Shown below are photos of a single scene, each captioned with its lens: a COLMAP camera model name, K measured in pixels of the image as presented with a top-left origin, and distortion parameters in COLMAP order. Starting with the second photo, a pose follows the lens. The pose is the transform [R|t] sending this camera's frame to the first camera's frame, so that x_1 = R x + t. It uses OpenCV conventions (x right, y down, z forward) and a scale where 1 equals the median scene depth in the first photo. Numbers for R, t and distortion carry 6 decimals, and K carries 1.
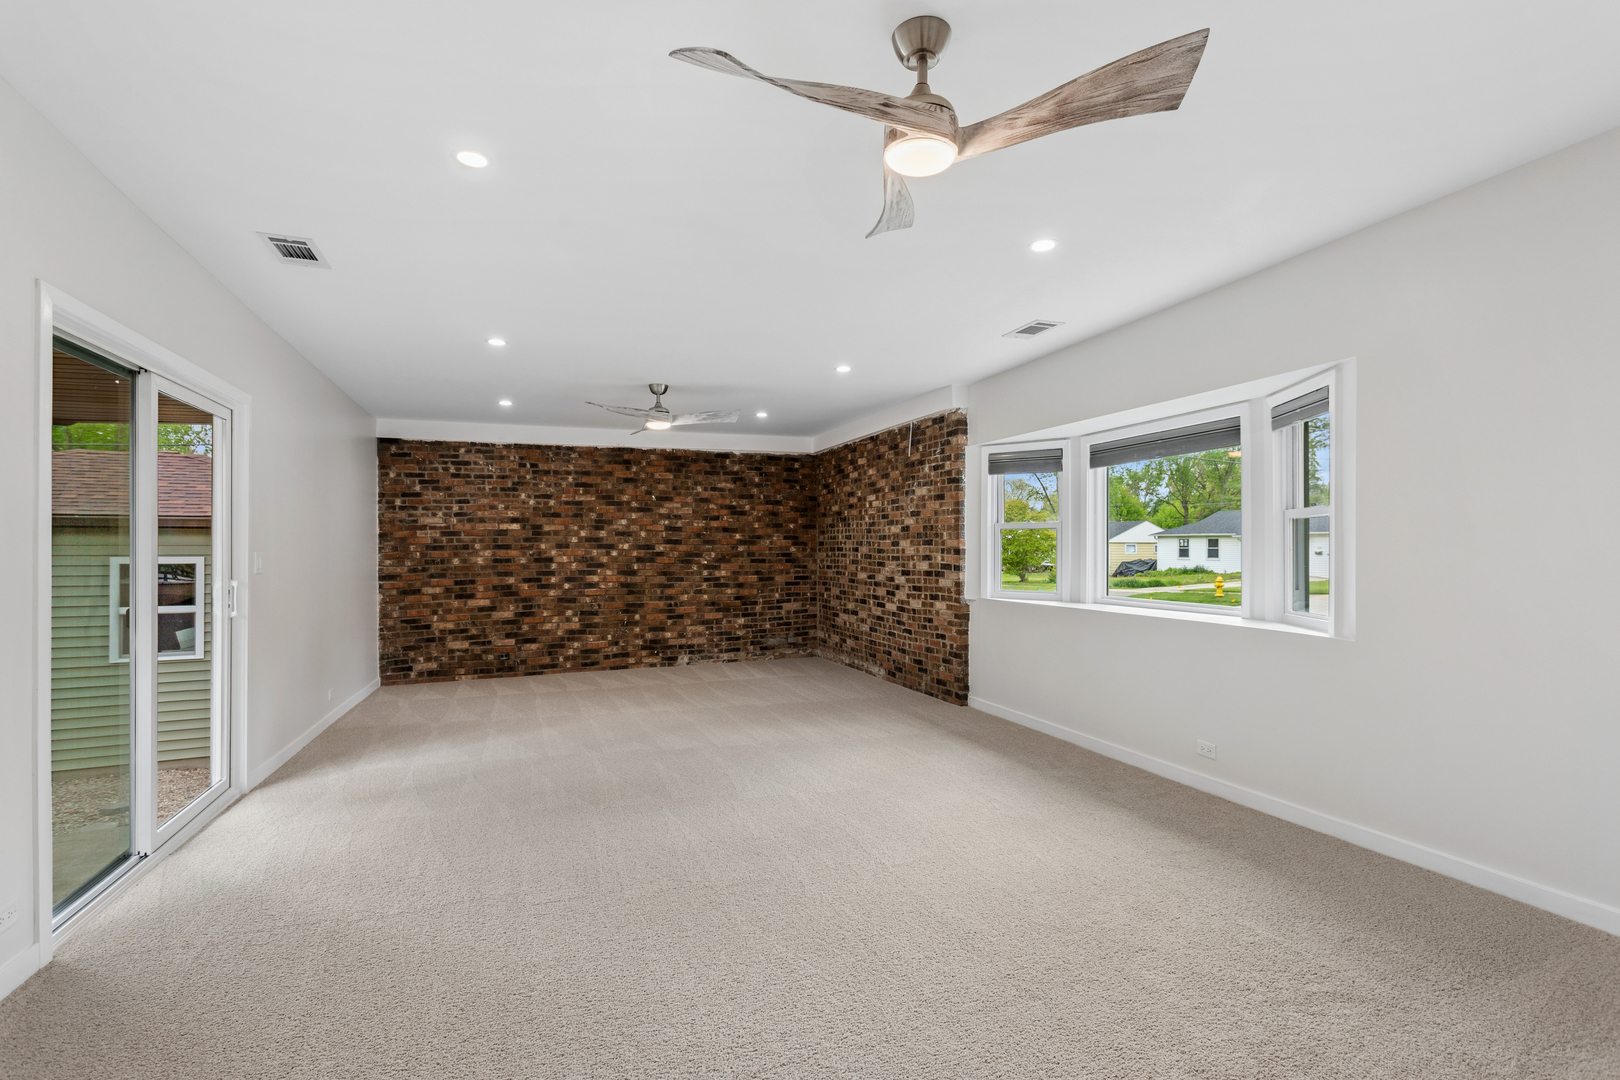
lens RADIAL K [[763.7, 0, 810.0], [0, 763.7, 540.0], [0, 0, 1]] dist [-0.001408, 0.000030]
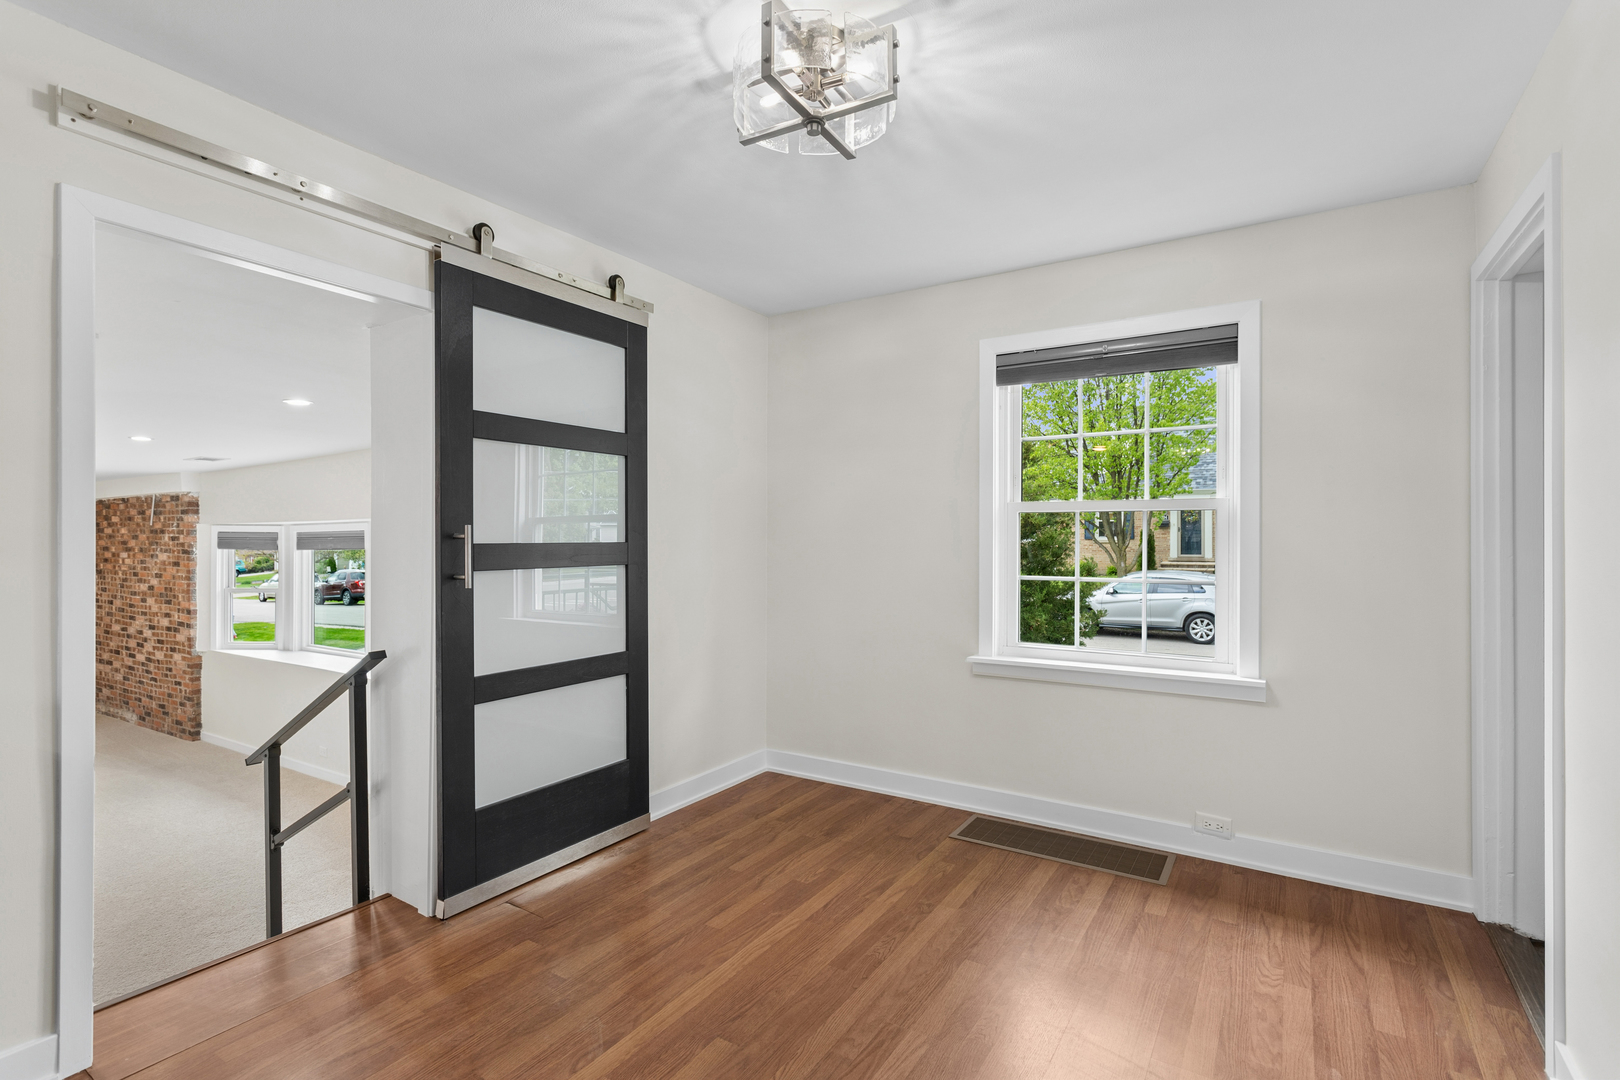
lens RADIAL K [[763.7, 0, 810.0], [0, 763.7, 540.0], [0, 0, 1]] dist [-0.001408, 0.000030]
pose [[0.788713, 0.003752, 0.614751, 0.205599], [-0.007133, 0.999970, 0.003049, -0.098138], [-0.614721, -0.006789, 0.788716, -0.484723]]
